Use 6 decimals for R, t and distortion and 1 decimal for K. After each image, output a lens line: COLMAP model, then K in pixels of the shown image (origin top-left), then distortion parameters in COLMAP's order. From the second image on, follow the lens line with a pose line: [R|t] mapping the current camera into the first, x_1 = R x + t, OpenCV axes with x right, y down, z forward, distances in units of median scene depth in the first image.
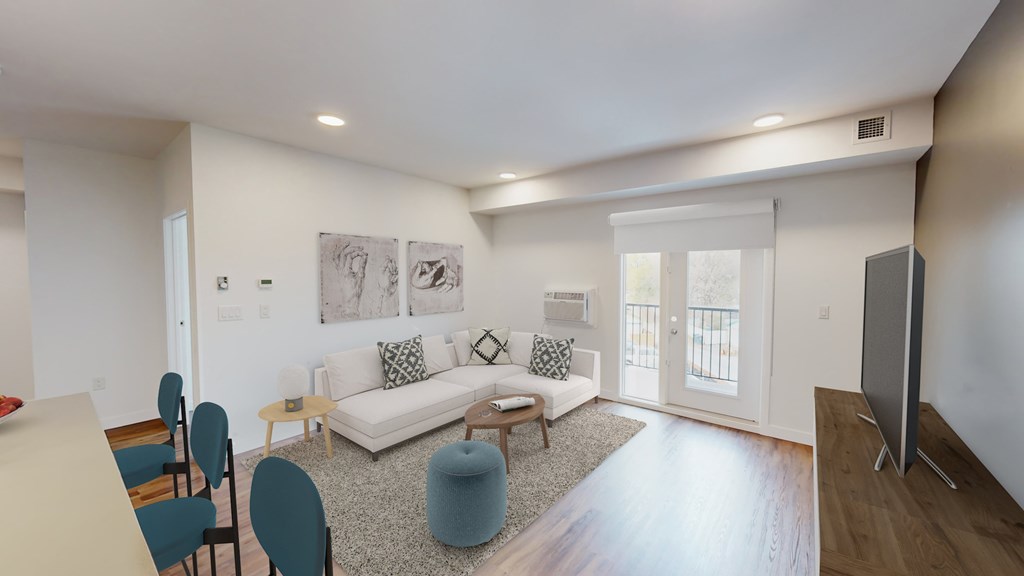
lens RADIAL K [[376.4, 0, 512.0], [0, 376.4, 288.0], [0, 0, 1]] dist [-0.000161, -0.000075]
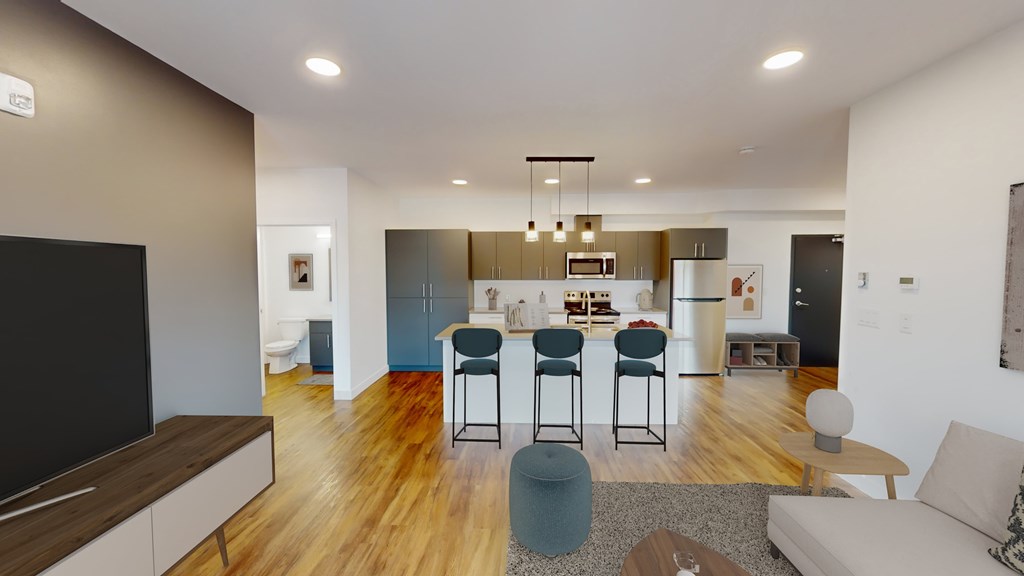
lens RADIAL K [[376.4, 0, 512.0], [0, 376.4, 288.0], [0, 0, 1]] dist [-0.000161, -0.000075]
pose [[-0.798052, 0.029604, -0.601861, 0.358815], [-0.013861, 0.997626, 0.067450, -0.041575], [0.602430, 0.062171, -0.795747, 1.183175]]
